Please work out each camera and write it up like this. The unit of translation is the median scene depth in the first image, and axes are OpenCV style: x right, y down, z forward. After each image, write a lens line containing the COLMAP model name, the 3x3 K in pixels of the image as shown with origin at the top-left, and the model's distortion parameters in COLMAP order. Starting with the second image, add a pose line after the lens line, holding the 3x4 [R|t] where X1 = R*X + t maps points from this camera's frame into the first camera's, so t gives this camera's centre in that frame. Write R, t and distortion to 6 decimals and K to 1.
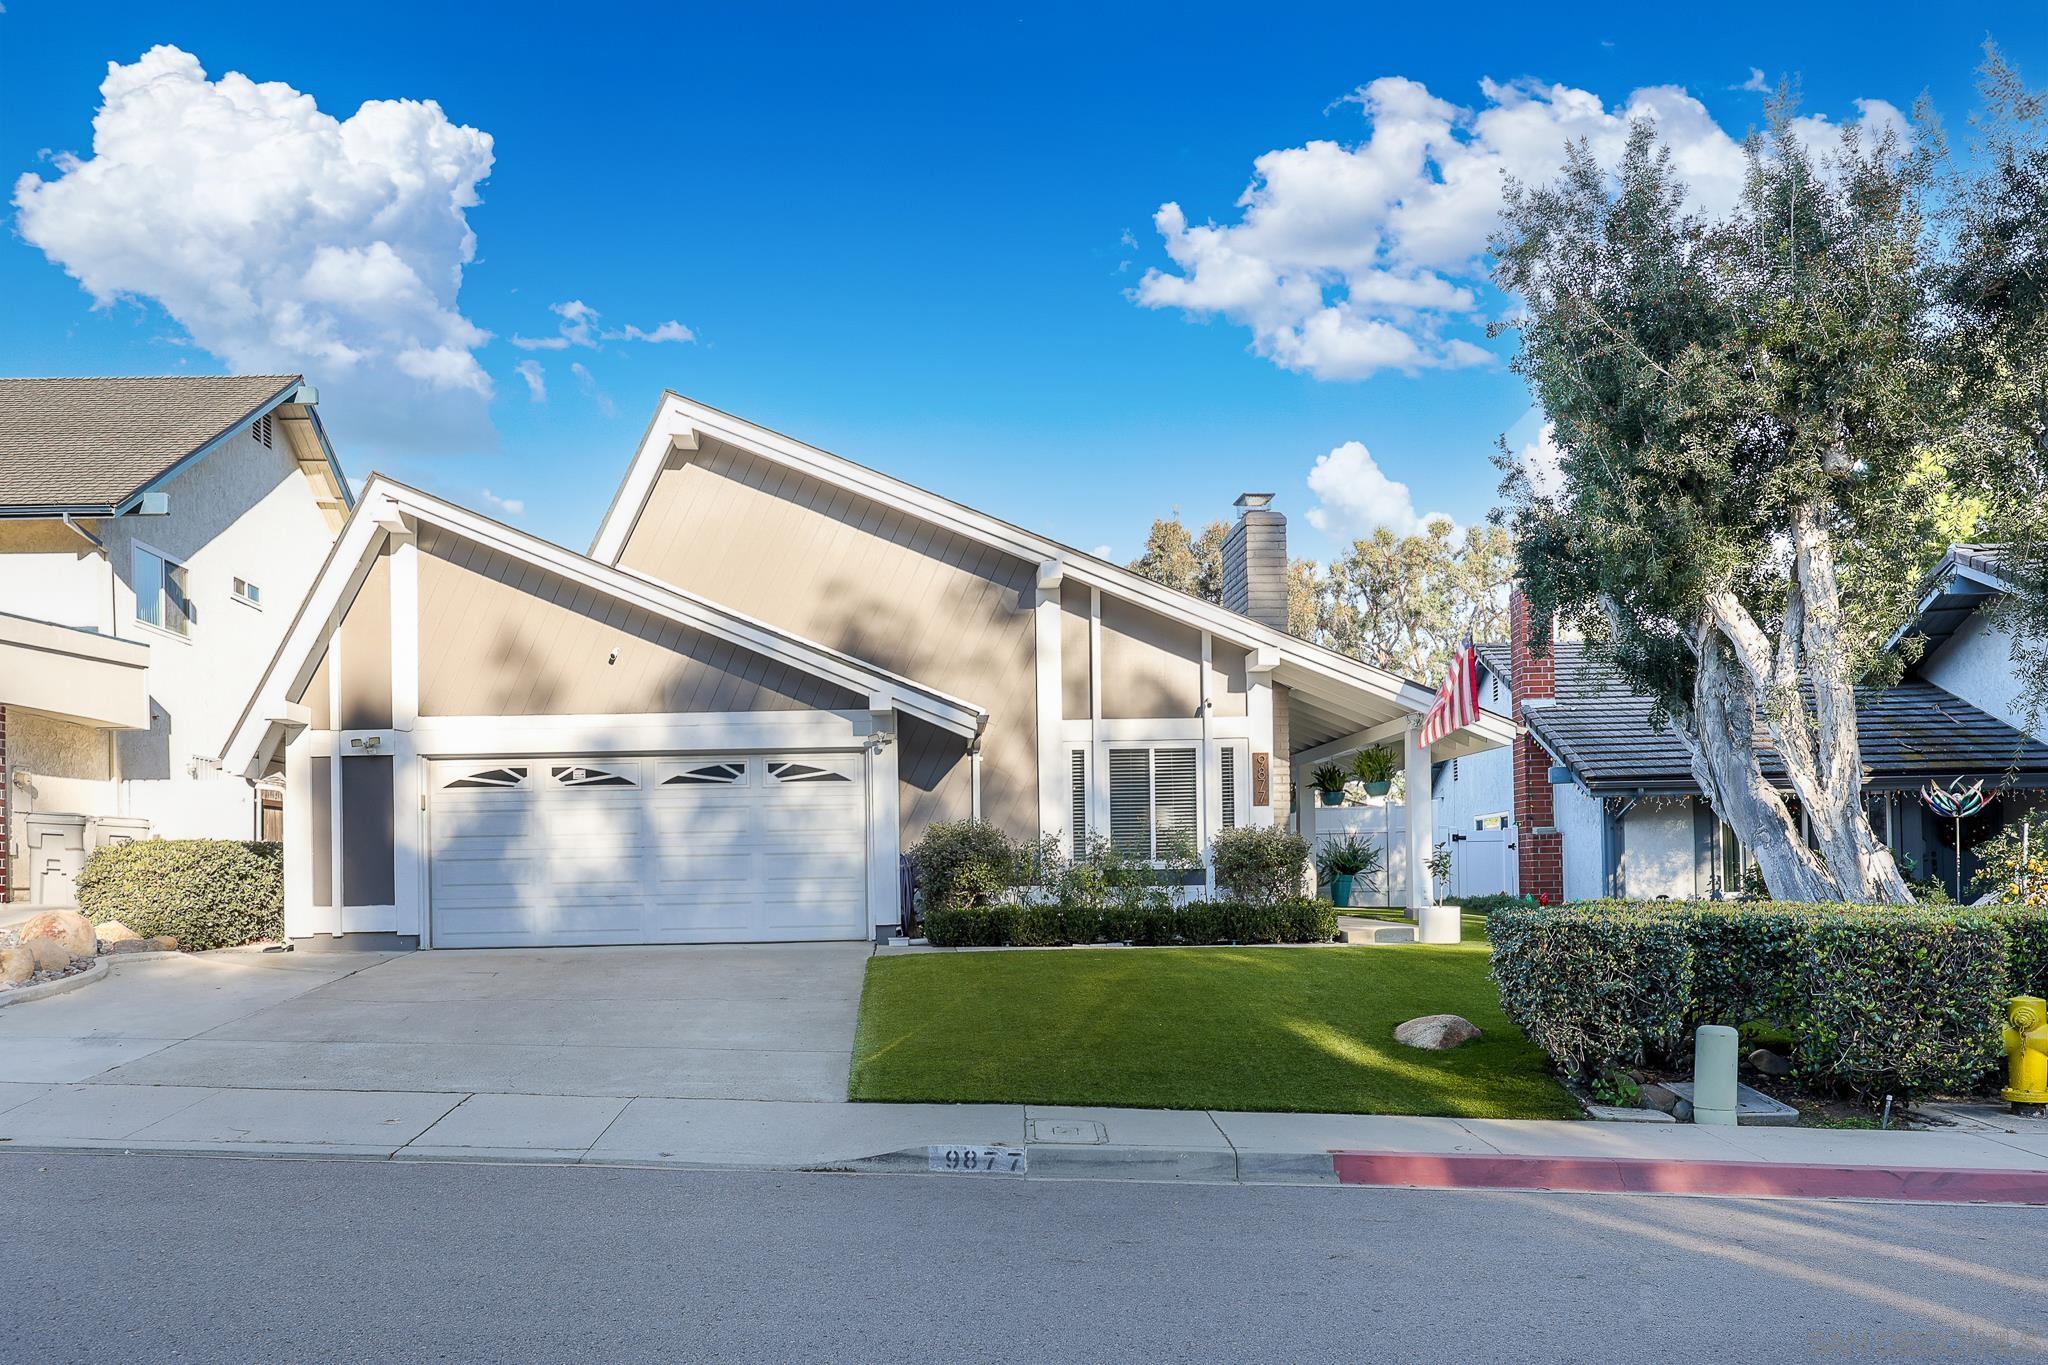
lens RADIAL K [[1055.7, 0, 1072.7], [0, 1055.7, 854.6], [0, 0, 1]] dist [-0.000191, 0.000305]
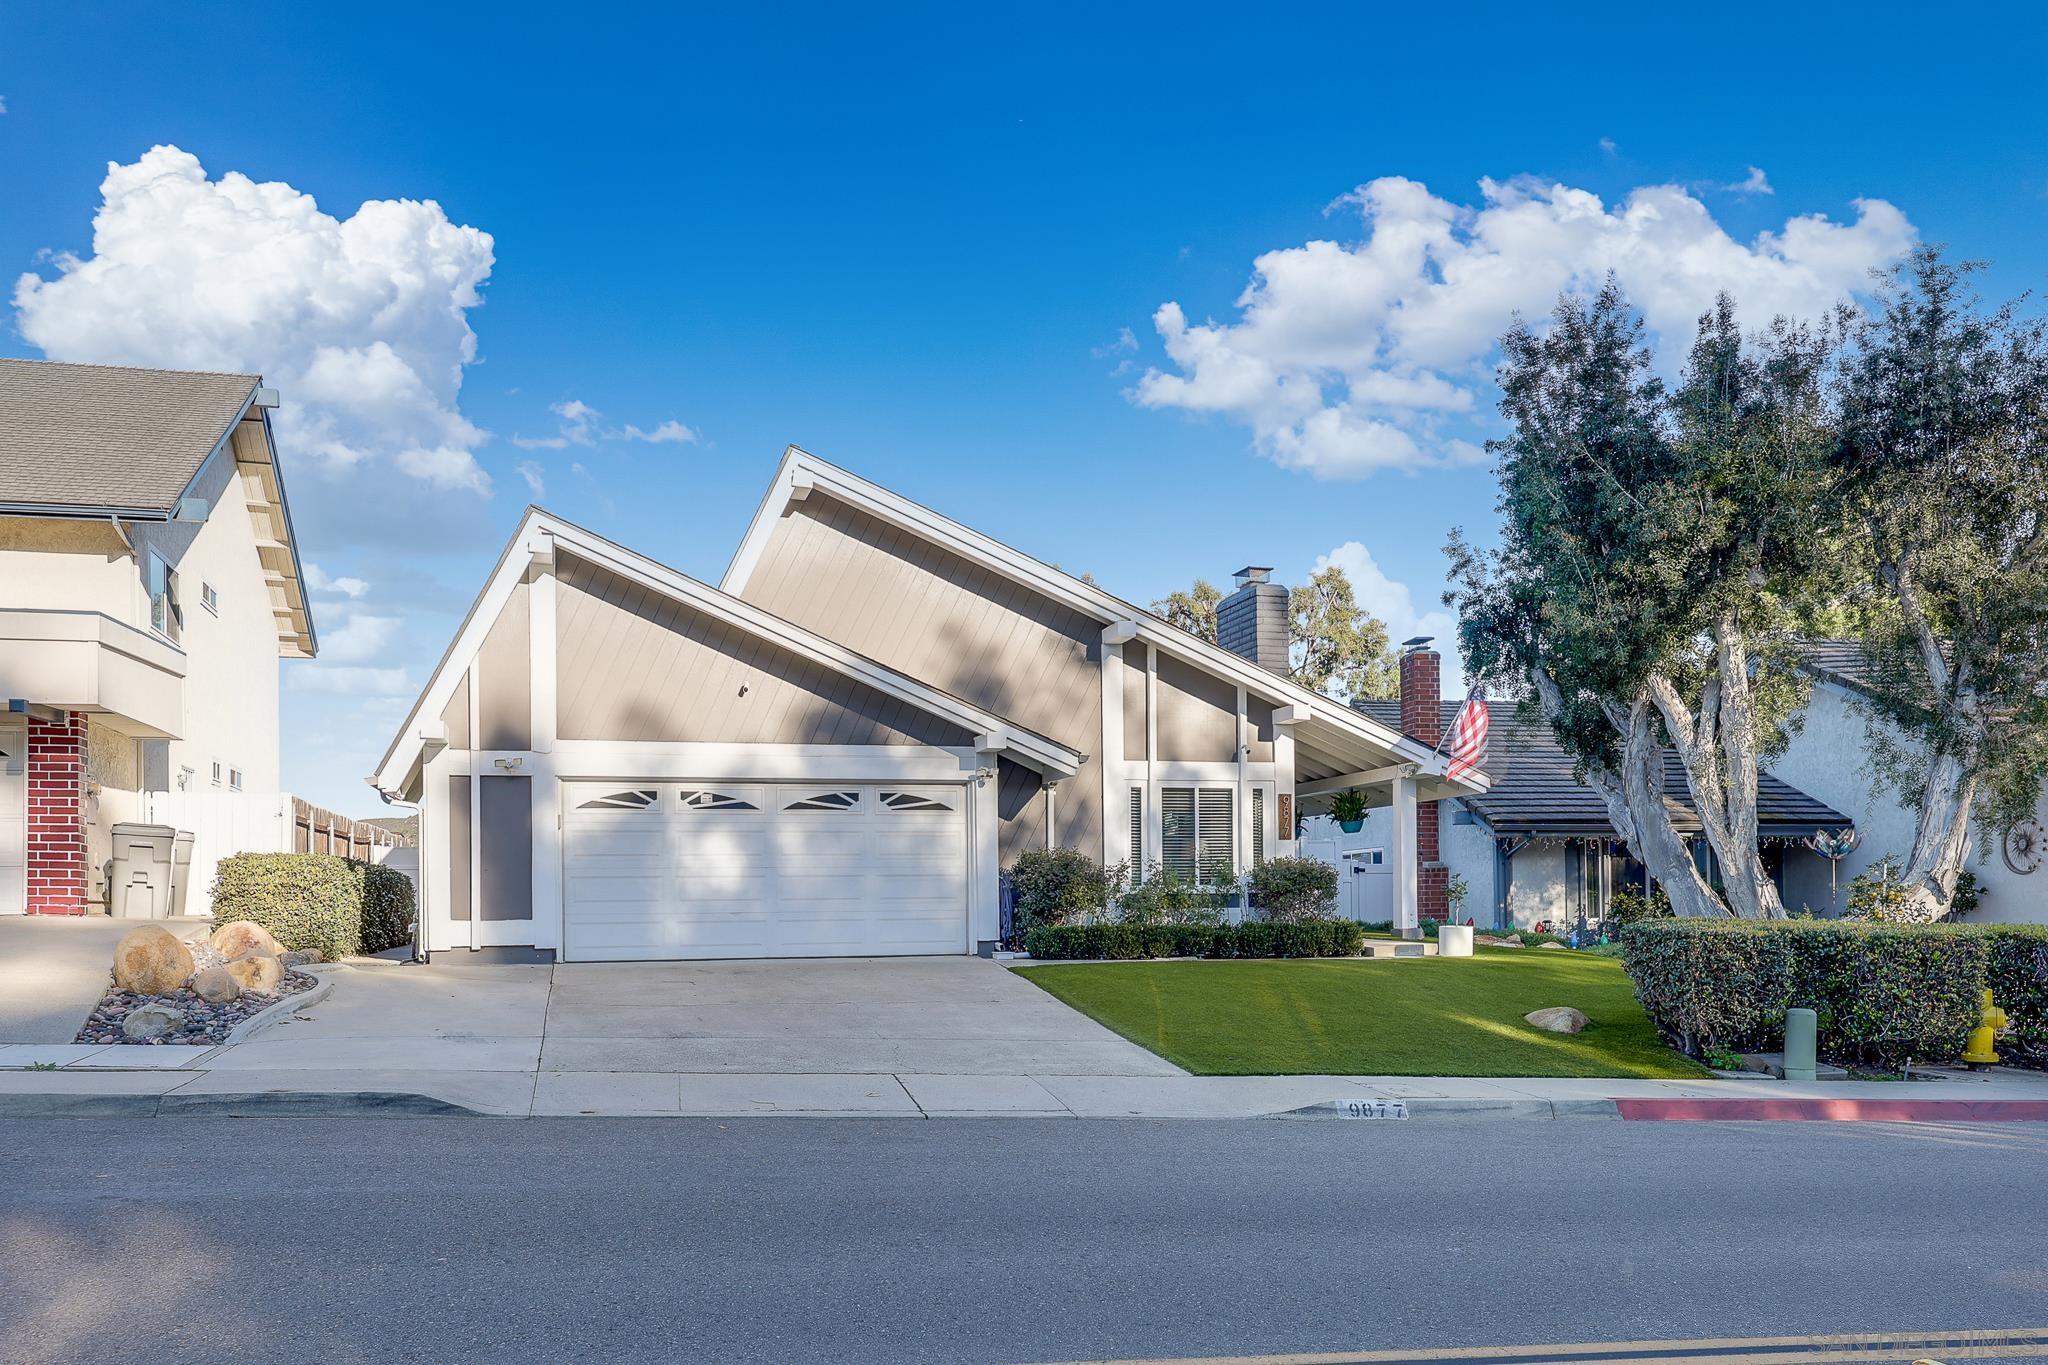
lens RADIAL K [[1017.3, 0, 1058.7], [0, 1017.3, 879.6], [0, 0, 1]] dist [0.000119, -0.000106]
pose [[0.986692, 0.012148, 0.162148, -0.278658], [-0.011657, 0.999924, -0.003978, 0.005850], [-0.162184, 0.002035, 0.986758, -0.072368]]
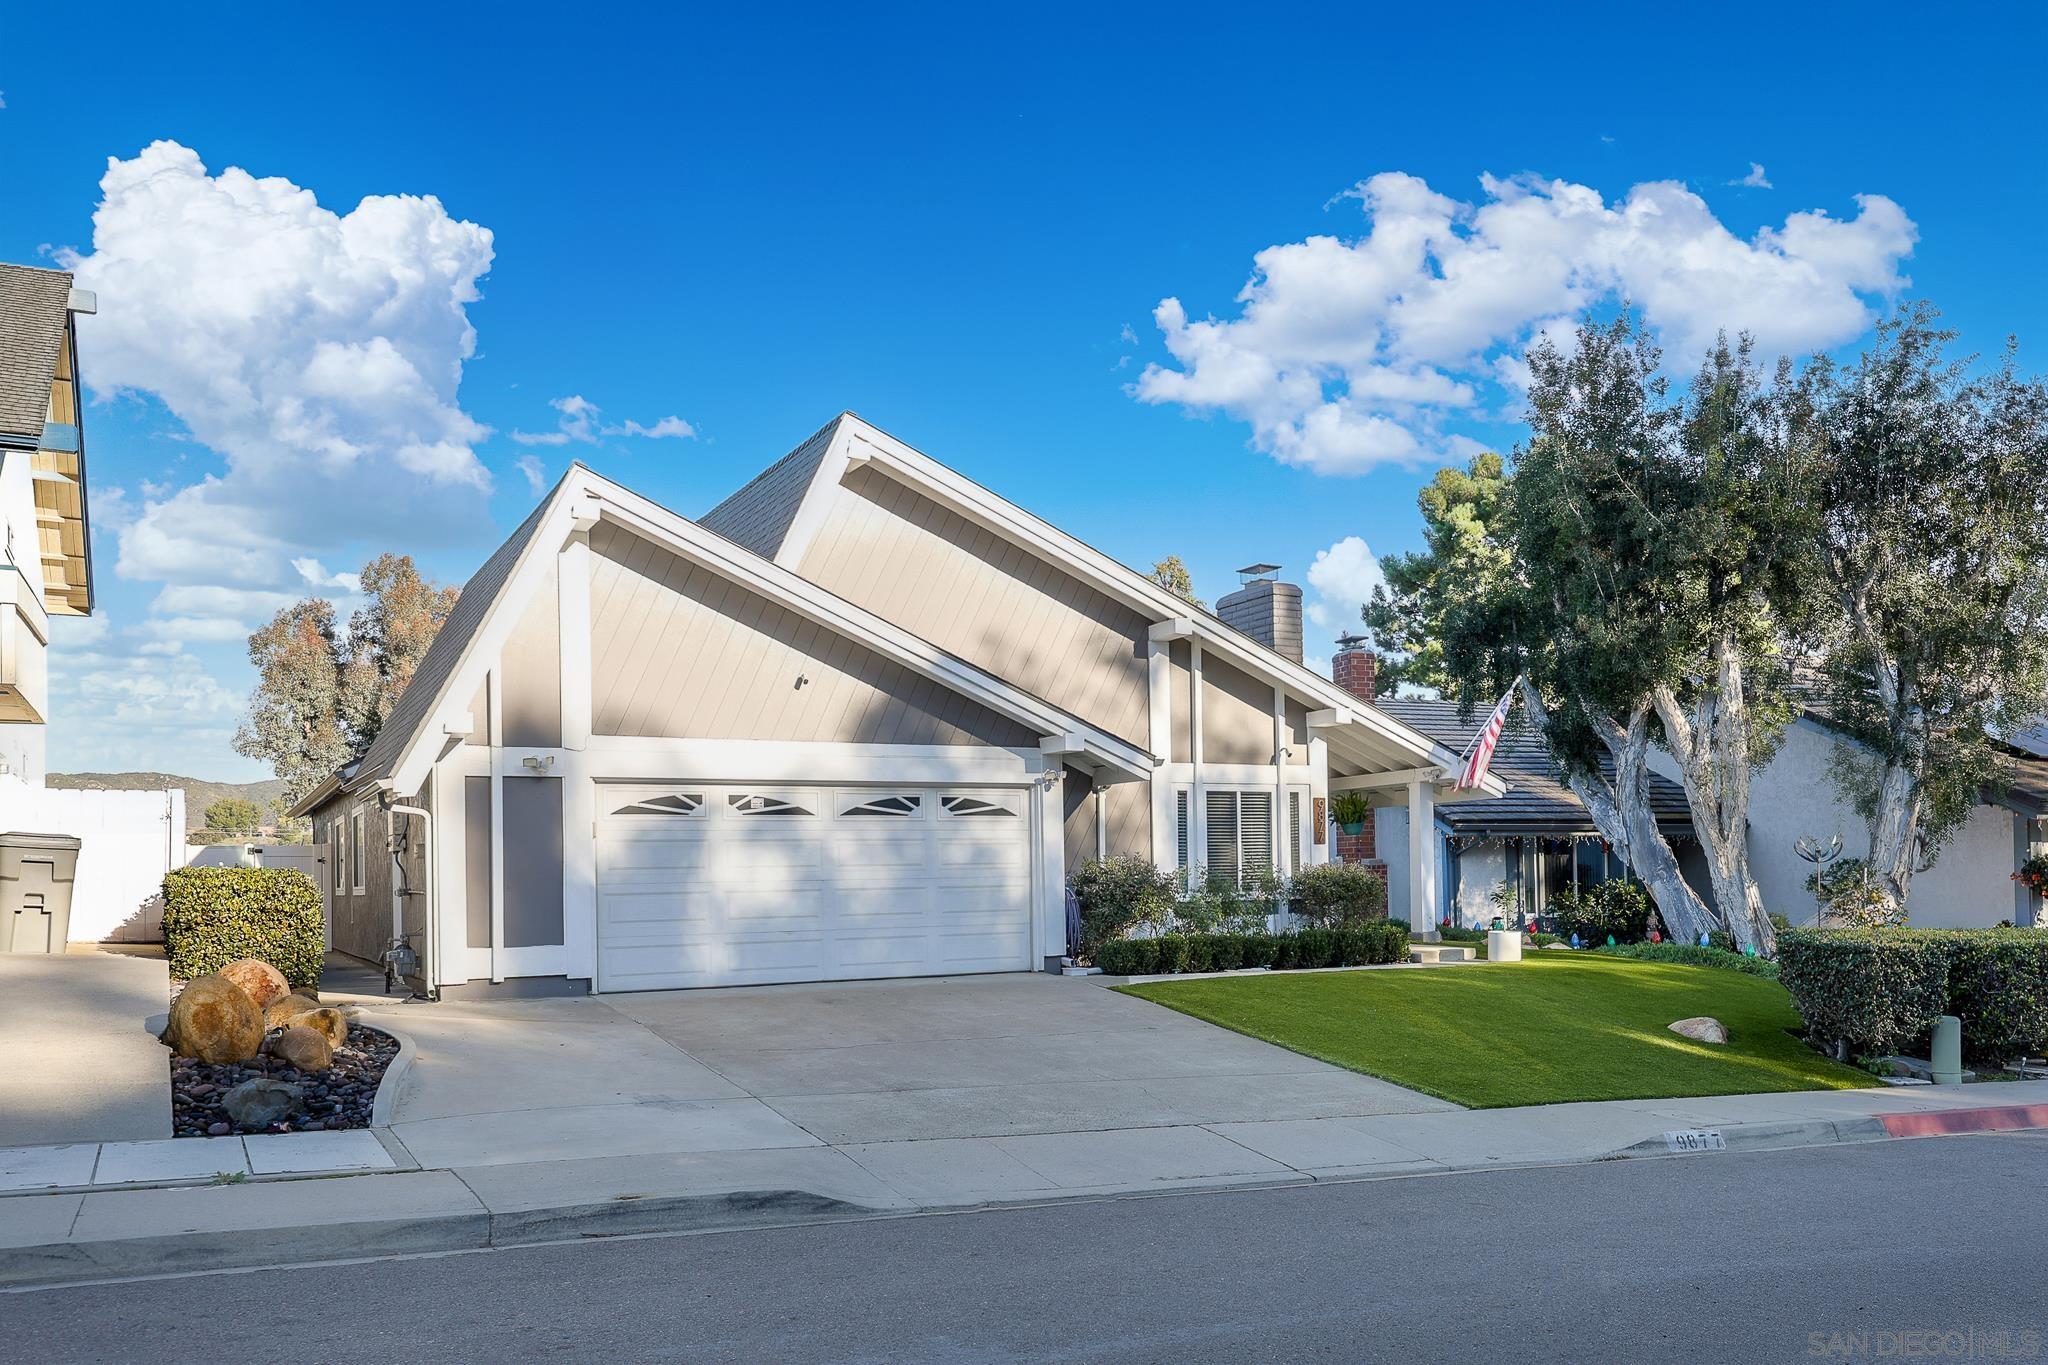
lens RADIAL K [[1055.7, 0, 1072.7], [0, 1055.7, 854.6], [0, 0, 1]] dist [-0.000191, 0.000305]
pose [[0.942825, 0.011187, 0.333102, -0.509785], [-0.005225, 0.999810, -0.018788, -0.013502], [-0.333248, 0.015974, 0.942704, 0.013134]]
